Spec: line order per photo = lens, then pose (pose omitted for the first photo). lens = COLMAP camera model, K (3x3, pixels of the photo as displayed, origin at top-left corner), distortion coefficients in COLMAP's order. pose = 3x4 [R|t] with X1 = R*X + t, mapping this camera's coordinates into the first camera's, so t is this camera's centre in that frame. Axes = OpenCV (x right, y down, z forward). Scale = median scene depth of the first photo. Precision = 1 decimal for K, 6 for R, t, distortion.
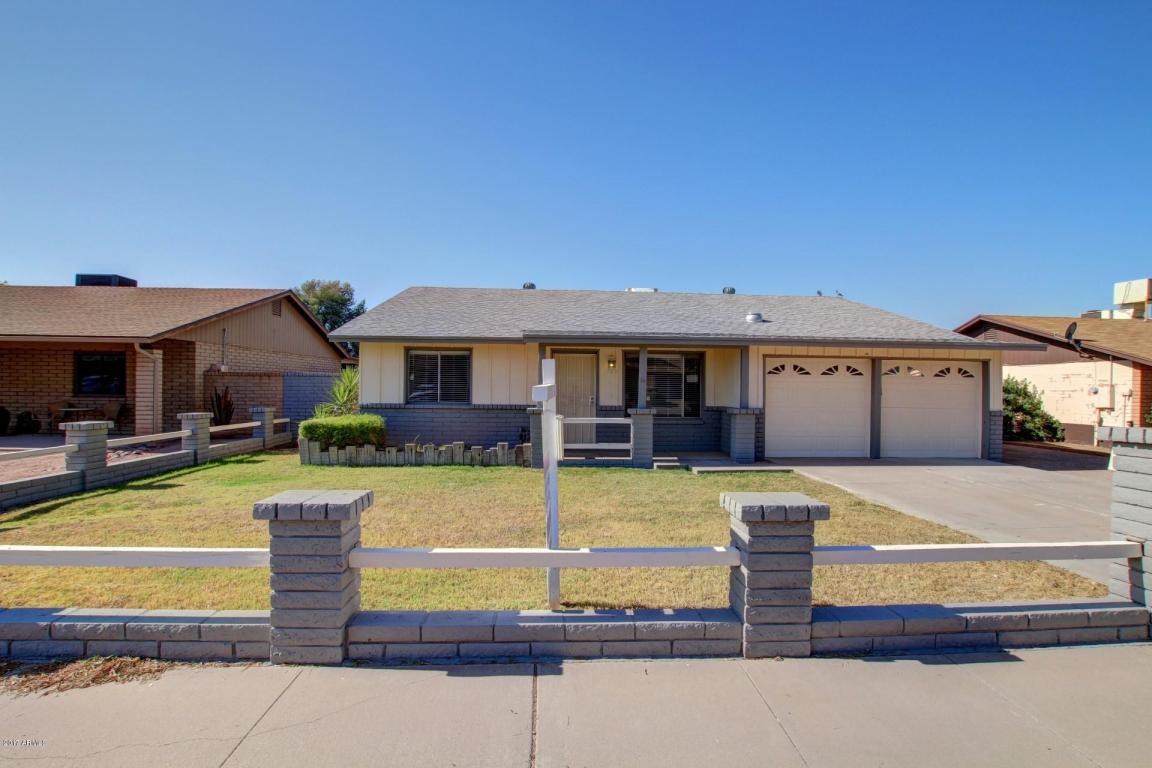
lens RADIAL K [[534.3, 0, 578.5], [0, 534.3, 390.5], [0, 0, 1]] dist [-0.035954, 0.006415]
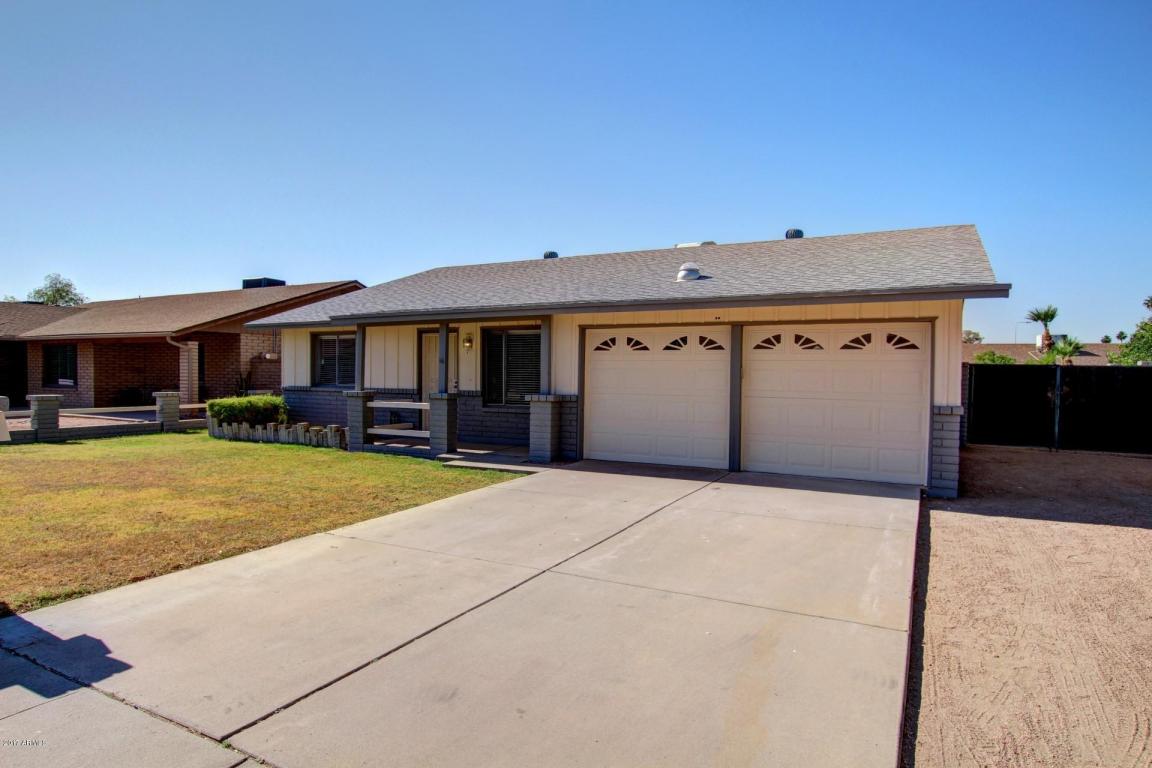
lens RADIAL K [[654.1, 0, 576.0], [0, 654.1, 384.0], [0, 0, 1]] dist [-0.035002, -0.000622]
pose [[0.855581, 0.005120, -0.517643, 0.816186], [0.000825, 0.999936, 0.011254, 0.006413], [0.517668, -0.010056, 0.855523, 0.174795]]
